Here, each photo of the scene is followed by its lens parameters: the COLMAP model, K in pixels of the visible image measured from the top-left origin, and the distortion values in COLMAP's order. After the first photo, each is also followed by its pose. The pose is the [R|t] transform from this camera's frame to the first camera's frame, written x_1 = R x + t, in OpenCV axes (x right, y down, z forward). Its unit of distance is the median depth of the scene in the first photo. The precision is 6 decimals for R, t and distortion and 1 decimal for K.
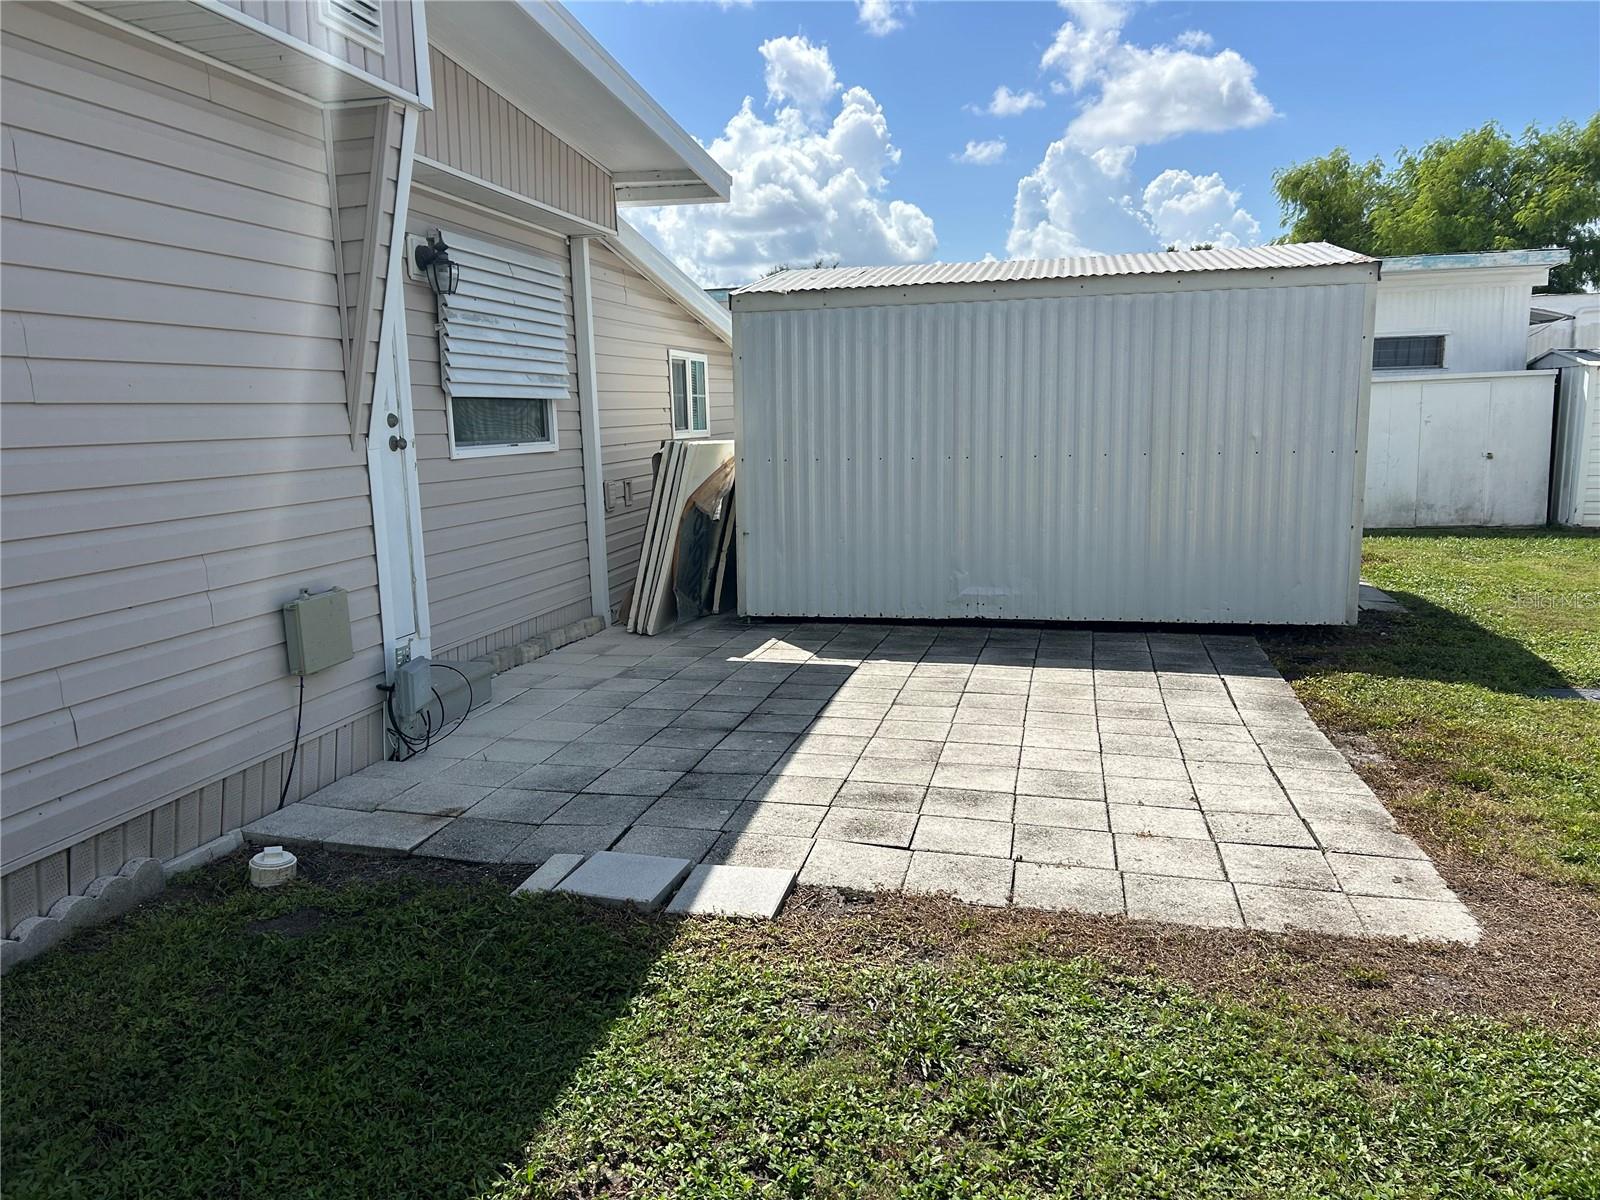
lens RADIAL K [[1172.6, 0, 793.6], [0, 1172.6, 599.2], [0, 0, 1]] dist [0.085301, -0.095329]
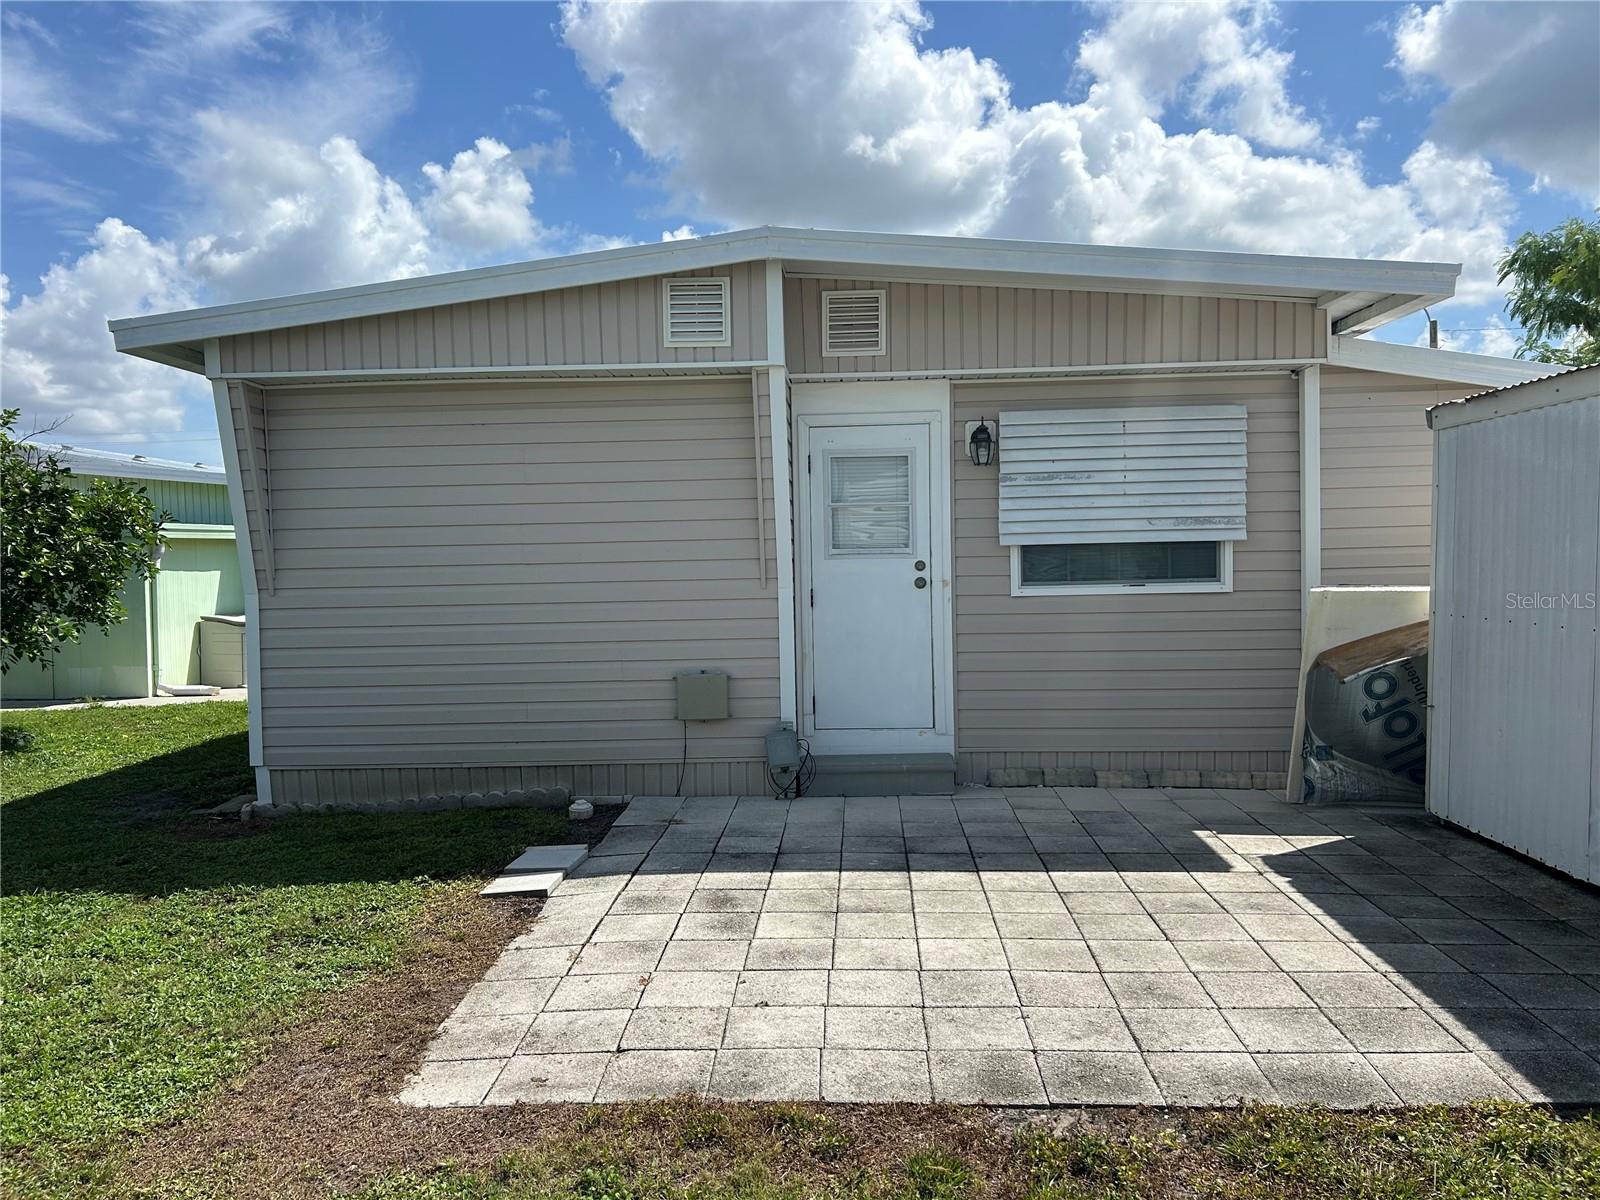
lens RADIAL K [[1172.6, 0, 793.6], [0, 1172.6, 599.2], [0, 0, 1]] dist [0.085301, -0.095329]
pose [[0.184816, 0.052111, -0.981391, 1.093101], [-0.135530, 0.990403, 0.027066, -0.152170], [0.973383, 0.128006, 0.190105, 0.719578]]
